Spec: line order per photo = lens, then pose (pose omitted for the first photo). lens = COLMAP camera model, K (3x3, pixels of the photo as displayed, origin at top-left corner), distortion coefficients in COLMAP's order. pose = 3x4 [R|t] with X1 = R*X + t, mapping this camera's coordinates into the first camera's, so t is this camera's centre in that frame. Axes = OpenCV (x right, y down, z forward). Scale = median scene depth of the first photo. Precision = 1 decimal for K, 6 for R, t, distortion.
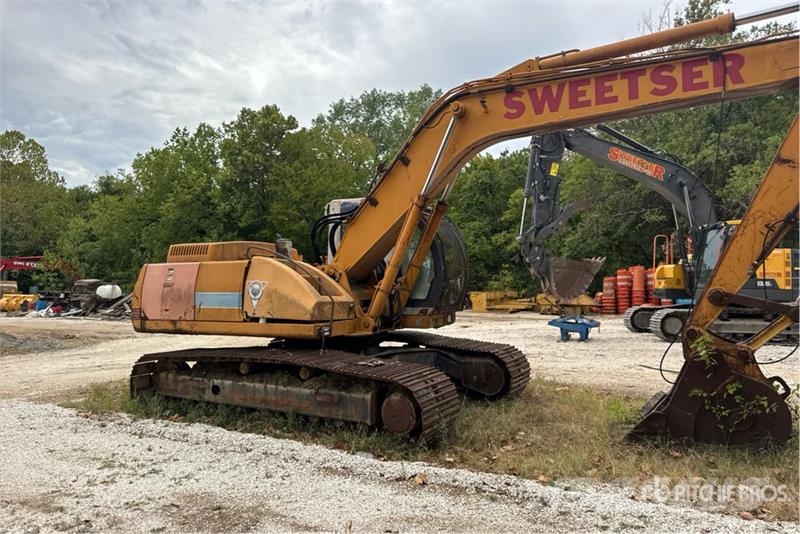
lens RADIAL K [[561.9, 0, 410.4], [0, 561.9, 257.6], [0, 0, 1]] dist [0.130156, -0.210629]
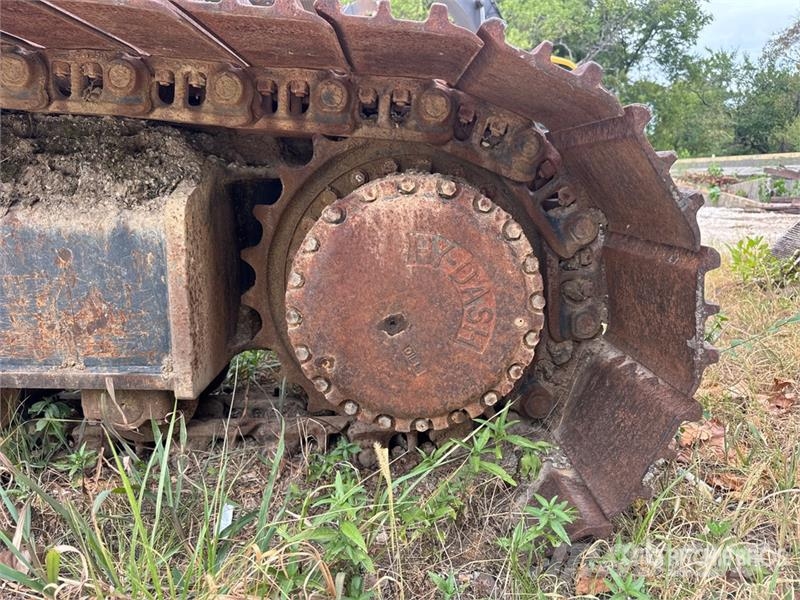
lens RADIAL K [[570.5, 0, 399.8], [0, 570.5, 291.6], [0, 0, 1]] dist [0.060366, -0.083565]
pose [[0.860466, -0.072338, 0.504347, -0.076656], [-0.044684, 0.975342, 0.216128, 0.177433], [-0.507545, -0.208507, 0.836016, 0.651223]]
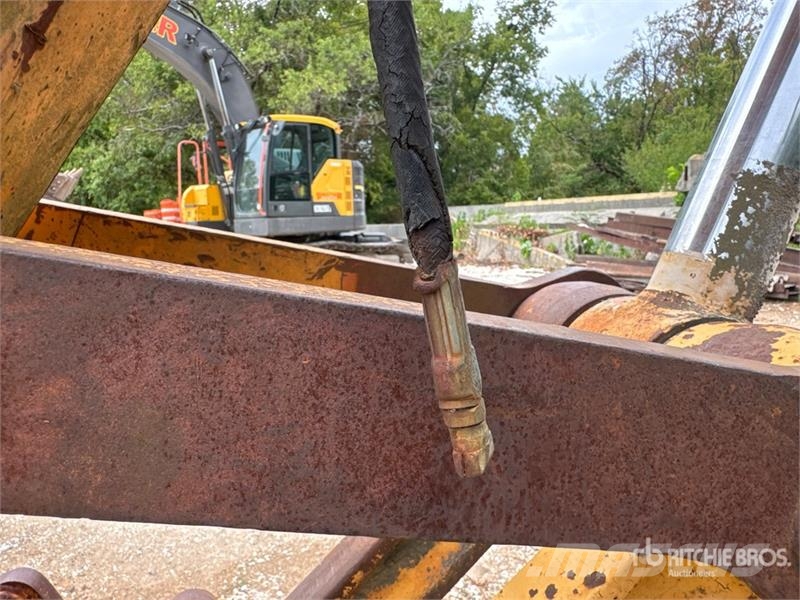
lens RADIAL K [[569.4, 0, 376.8], [0, 569.4, 302.2], [0, 0, 1]] dist [0.004427, -0.076782]
pose [[0.794665, -0.125127, 0.594013, 0.422552], [0.011848, 0.981537, 0.190907, 0.046175], [-0.606933, -0.144669, 0.781475, 0.692595]]
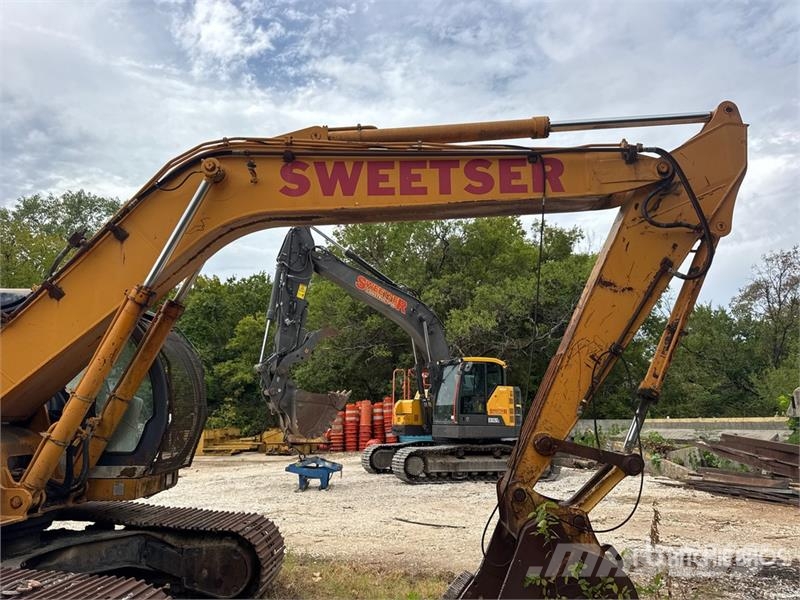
lens RADIAL K [[563.7, 0, 400.0], [0, 563.7, 300.0], [0, 0, 1]] dist [0.066979, -0.078625]
pose [[0.891955, 0.091965, 0.442672, -0.005998], [-0.020706, 0.986376, -0.163198, 0.002991], [-0.451649, 0.136399, 0.881708, 0.271786]]
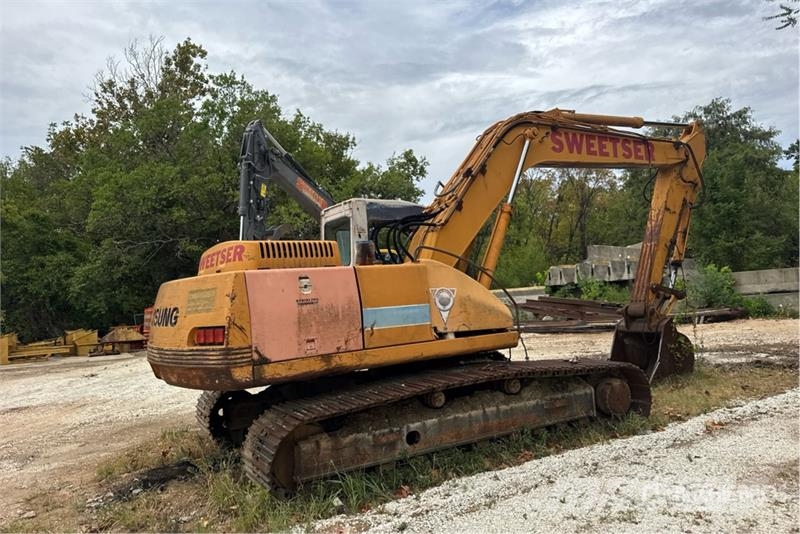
lens RADIAL K [[561.9, 0, 410.4], [0, 561.9, 257.6], [0, 0, 1]] dist [0.130156, -0.210629]
pose [[0.506906, 0.029071, 0.861511, -0.905978], [0.027135, 0.998398, -0.049656, 0.033107], [-0.861574, 0.048548, 0.505305, 0.573115]]
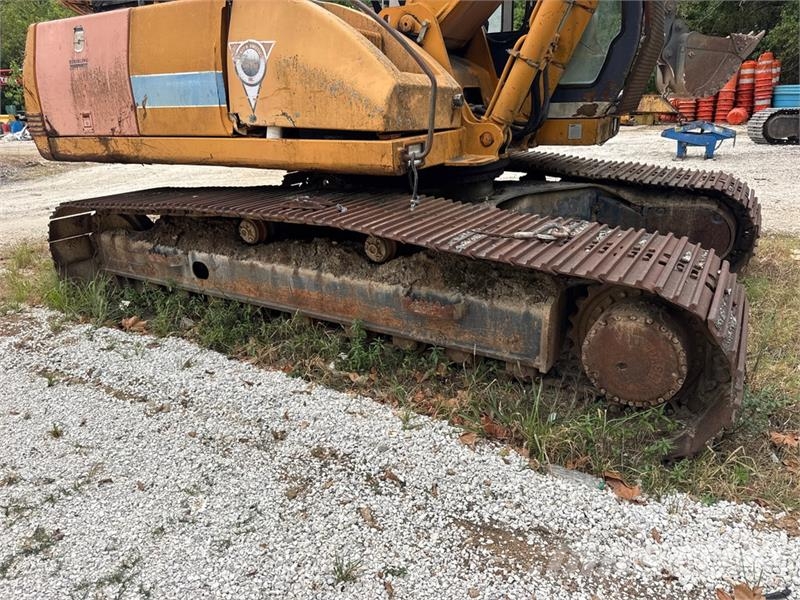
lens RADIAL K [[559.8, 0, 397.9], [0, 559.8, 292.9], [0, 0, 1]] dist [0.063327, -0.080478]
pose [[0.999174, -0.009427, -0.039518, -0.128341], [0.023314, 0.929649, 0.367707, 0.058808], [0.033271, -0.368325, 0.929102, 0.475517]]
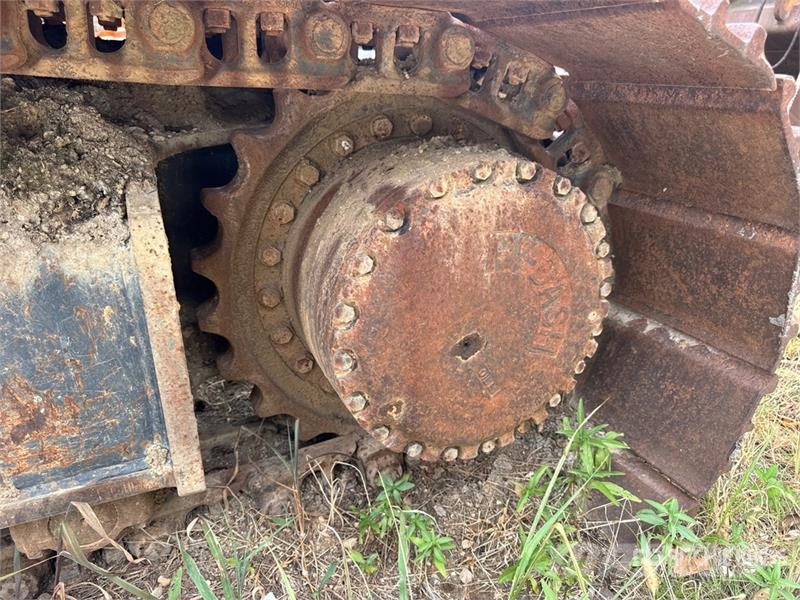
lens RADIAL K [[580.7, 0, 400.0], [0, 580.7, 300.0], [0, 0, 1]] dist [0.005579, -0.001925]
pose [[0.586739, -0.293980, 0.754528, -0.095424], [-0.032703, 0.922412, 0.384821, 0.166063], [-0.809115, -0.250465, 0.531601, 0.706631]]
